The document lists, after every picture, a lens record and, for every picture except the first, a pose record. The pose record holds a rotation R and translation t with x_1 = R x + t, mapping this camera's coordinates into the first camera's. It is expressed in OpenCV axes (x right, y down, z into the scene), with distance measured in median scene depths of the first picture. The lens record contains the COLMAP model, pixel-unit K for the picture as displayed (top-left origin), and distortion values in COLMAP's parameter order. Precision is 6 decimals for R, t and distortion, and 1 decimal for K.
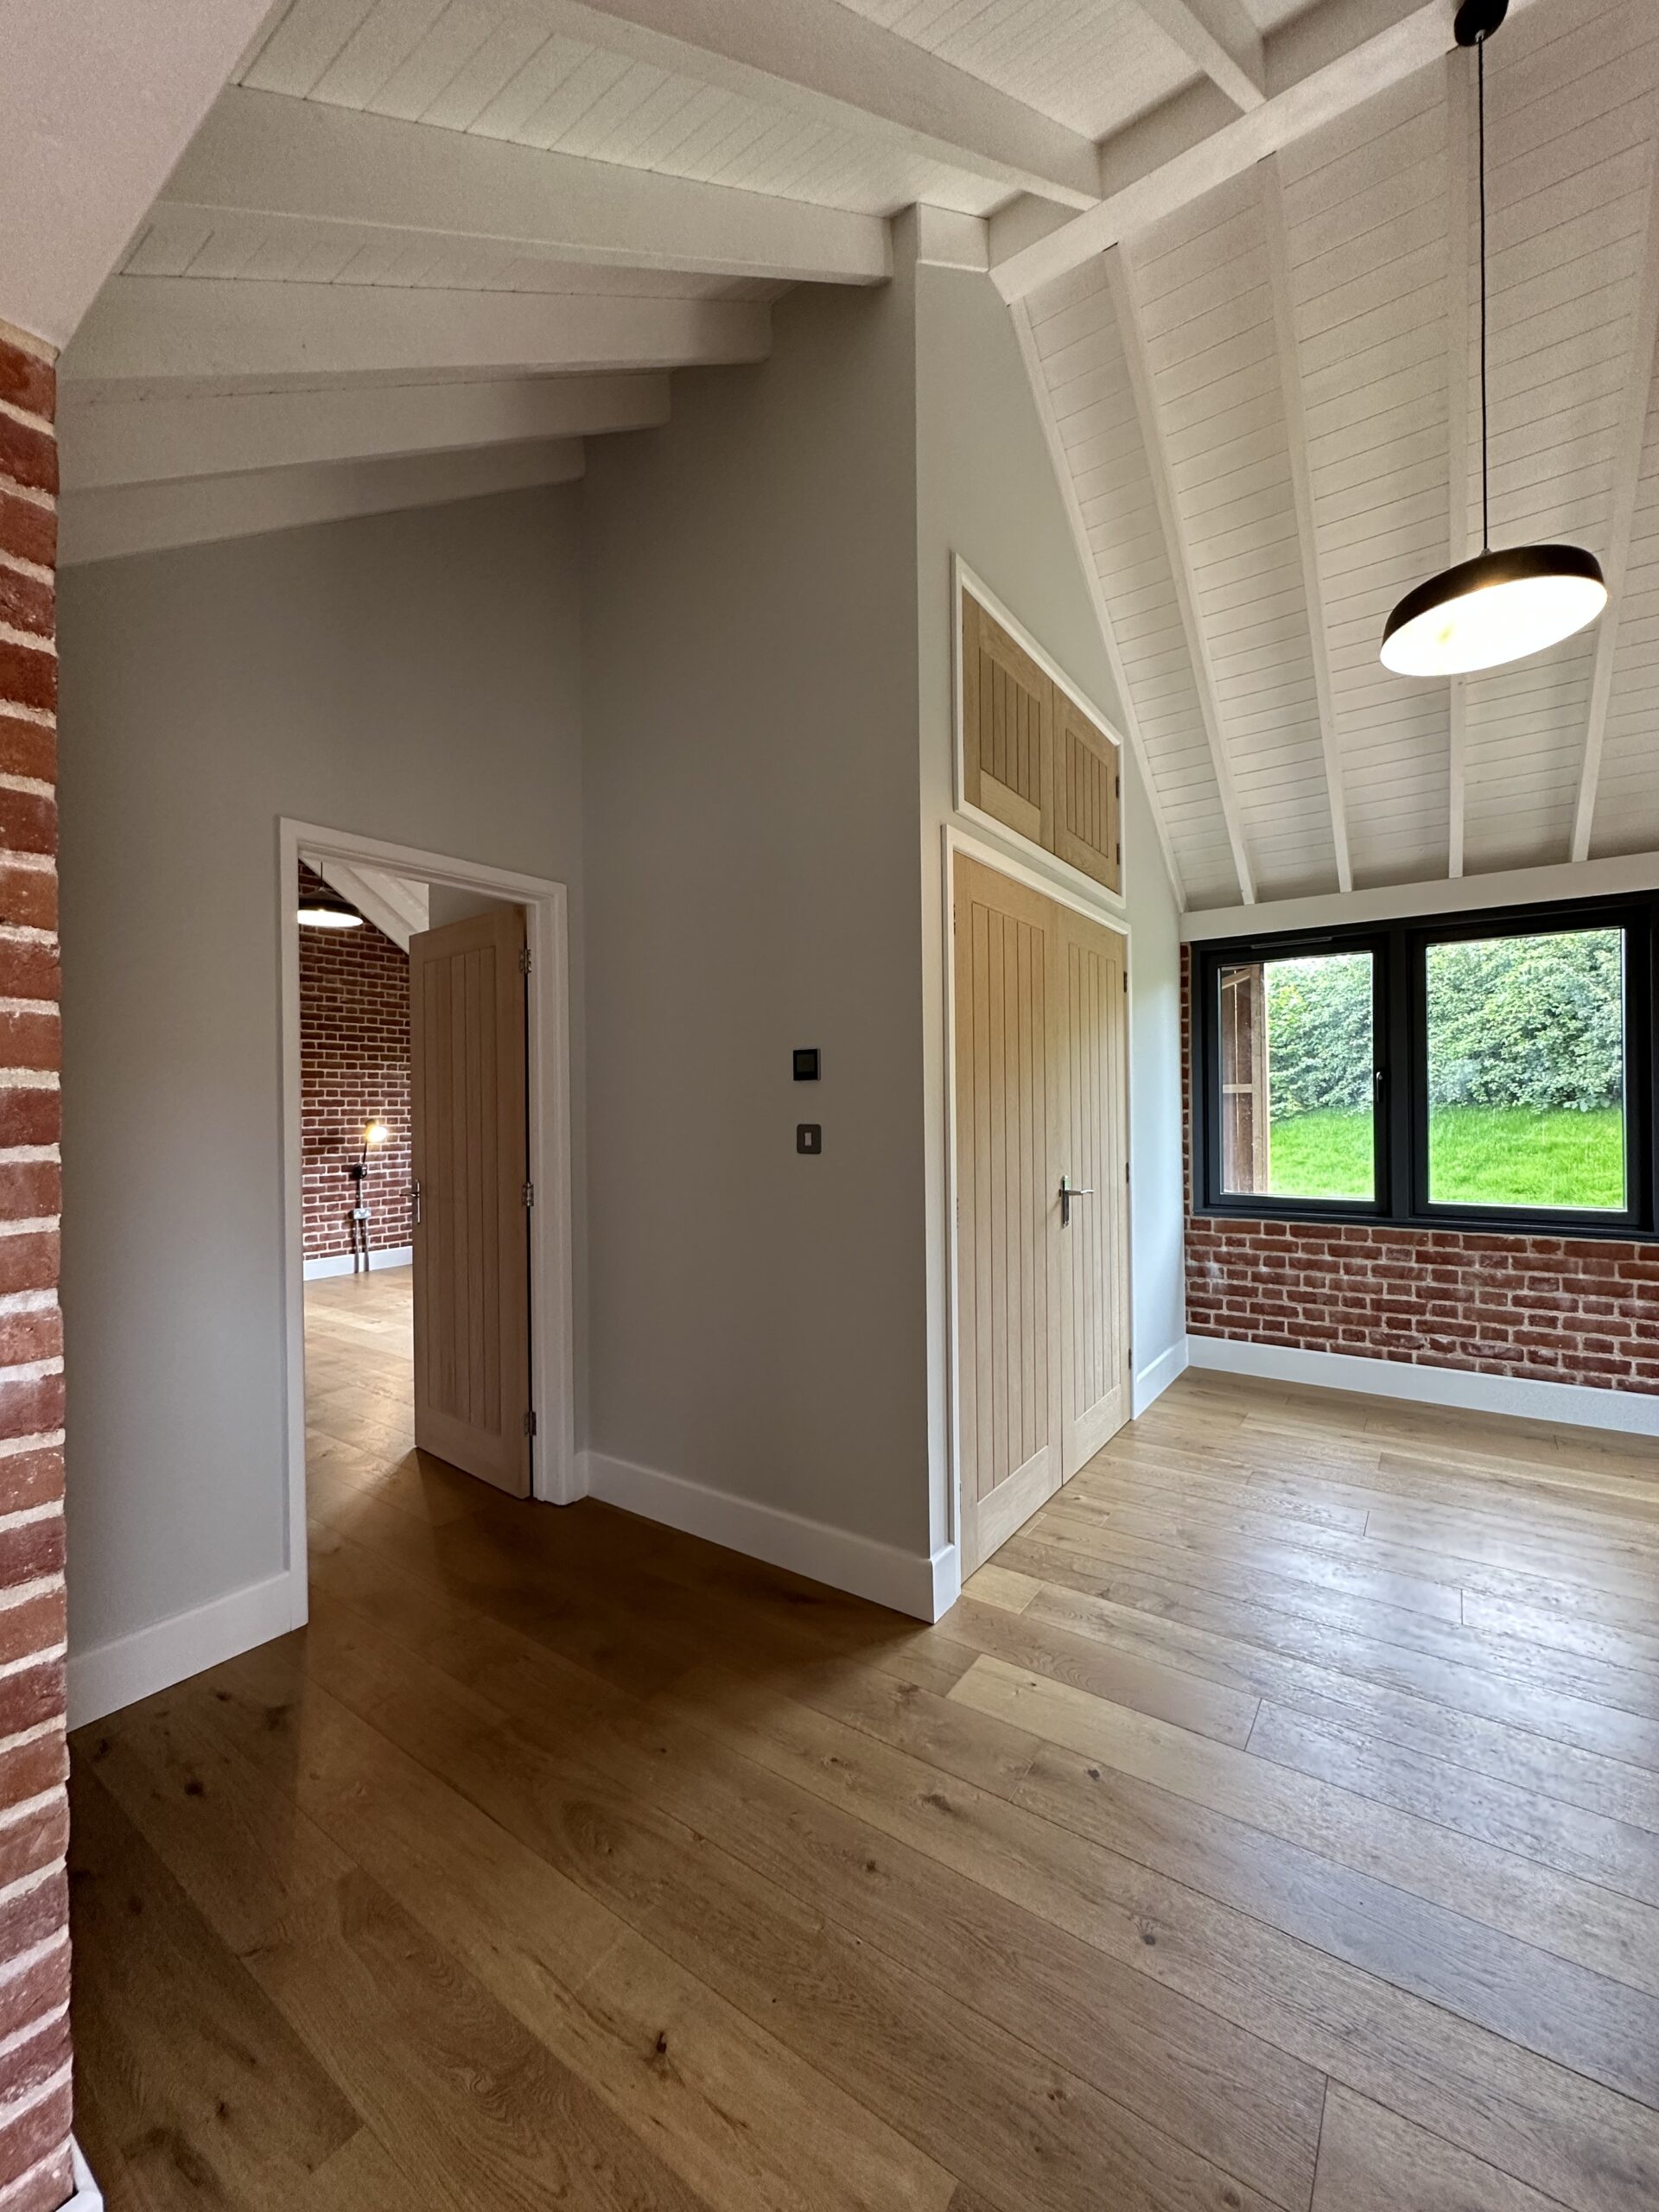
lens RADIAL K [[881.7, 0, 830.0], [0, 881.7, 1107.9], [0, 0, 1]] dist [-0.002659, 0.000235]
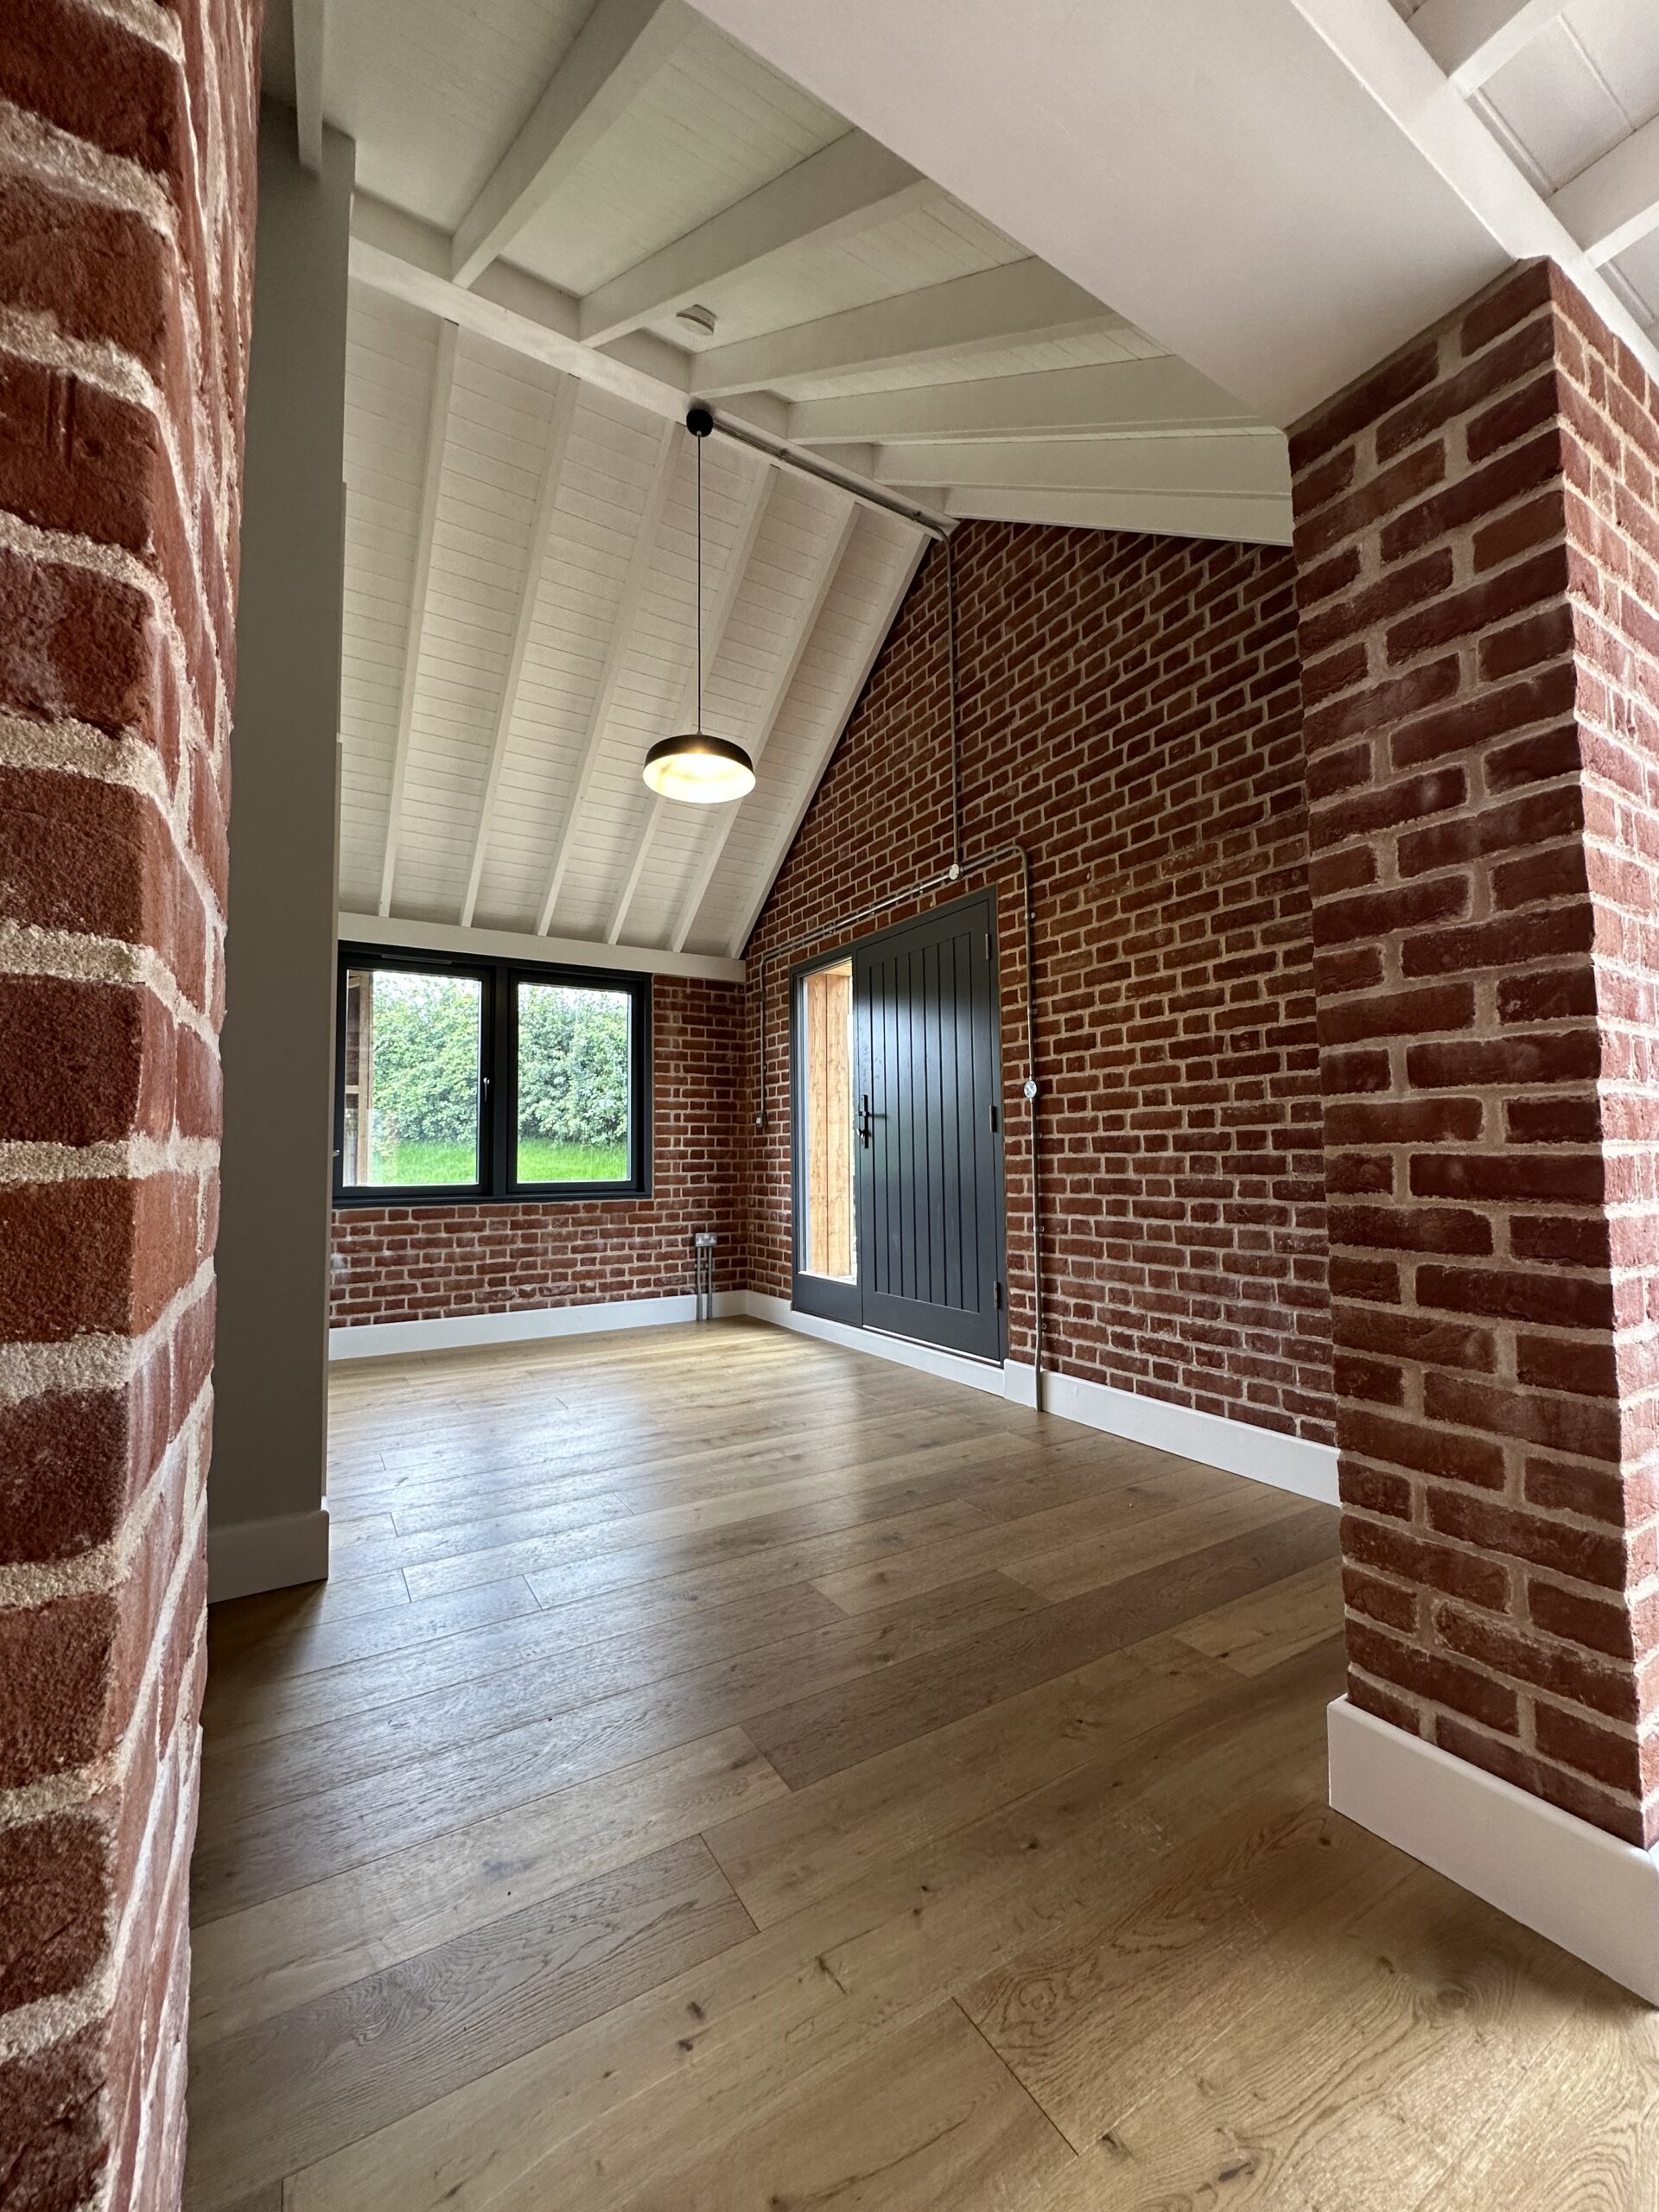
lens RADIAL K [[881.7, 0, 831.9], [0, 881.7, 1109.5], [0, 0, 1]] dist [-0.002659, 0.000235]
pose [[0.395328, 0.060450, 0.916549, -0.303083], [0.007214, 0.997597, -0.068907, 0.089684], [-0.918512, 0.033852, 0.393942, 0.073196]]
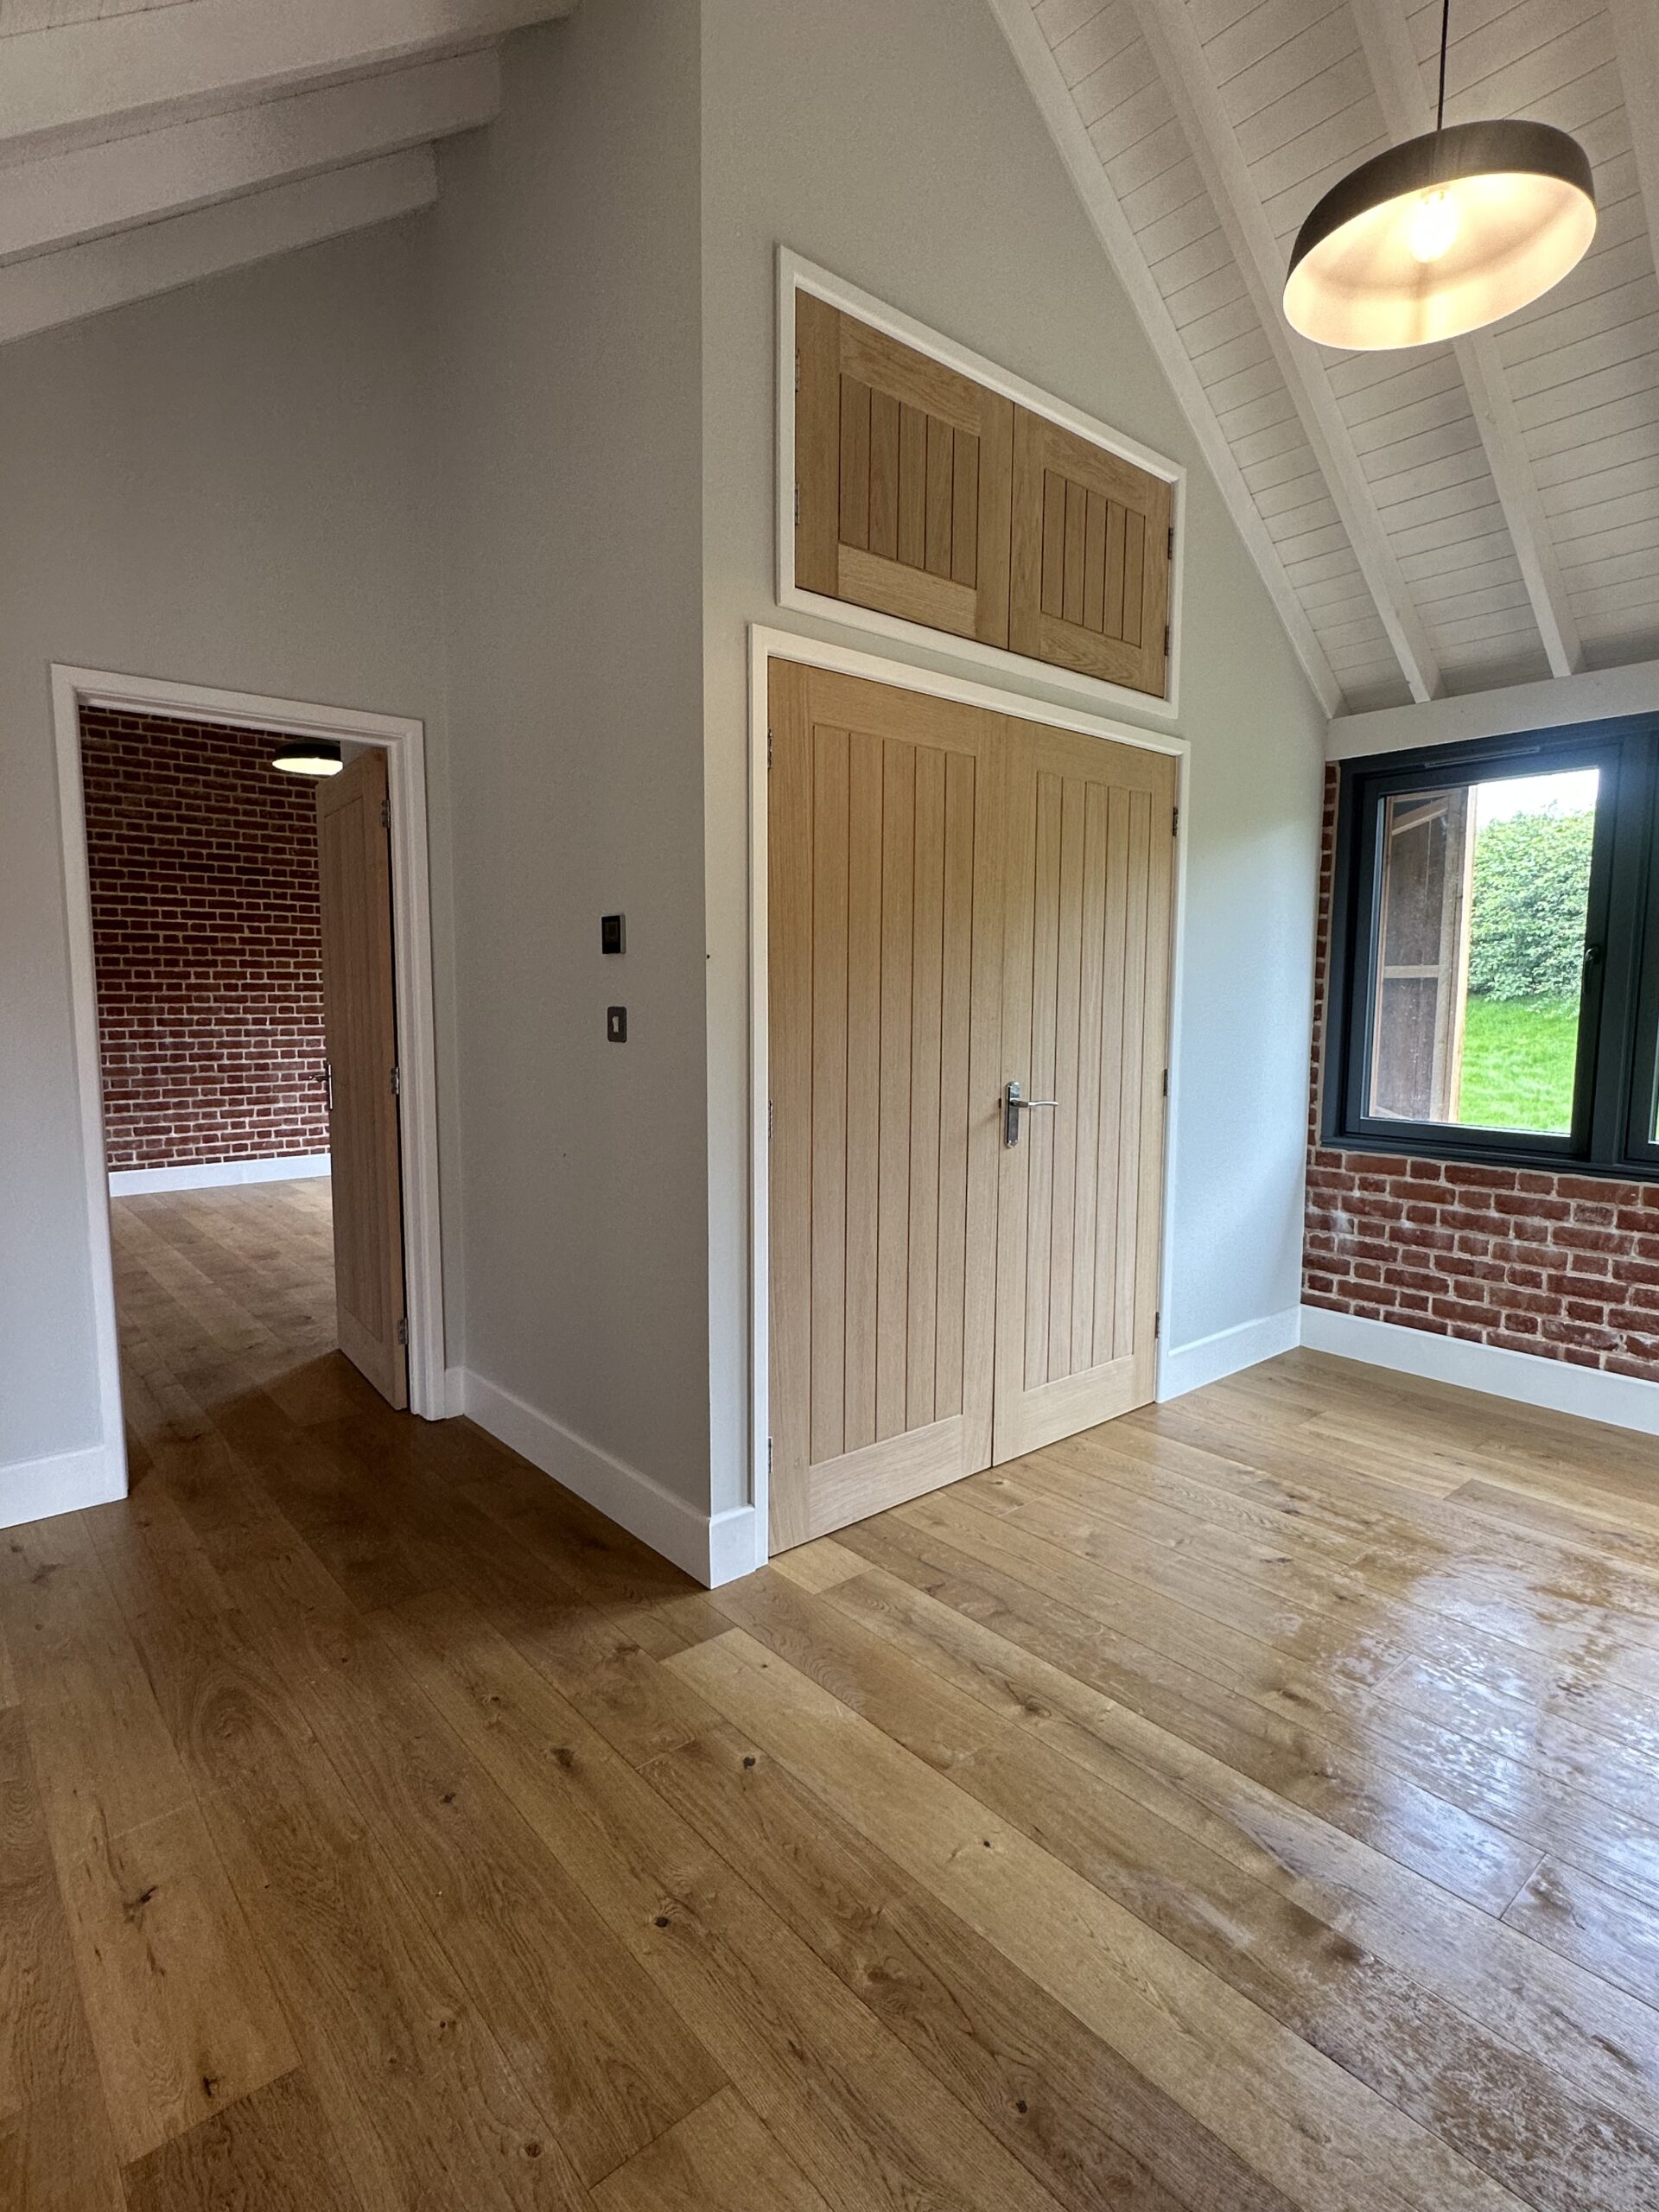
lens RADIAL K [[1122.1, 0, 823.3], [0, 1122.1, 1112.3], [0, 0, 1]] dist [-0.005093, 0.000479]
pose [[0.968732, 0.042173, -0.244498, 0.261095], [-0.015755, 0.993915, 0.109015, -0.000535], [0.247607, -0.101754, 0.963502, 0.008827]]
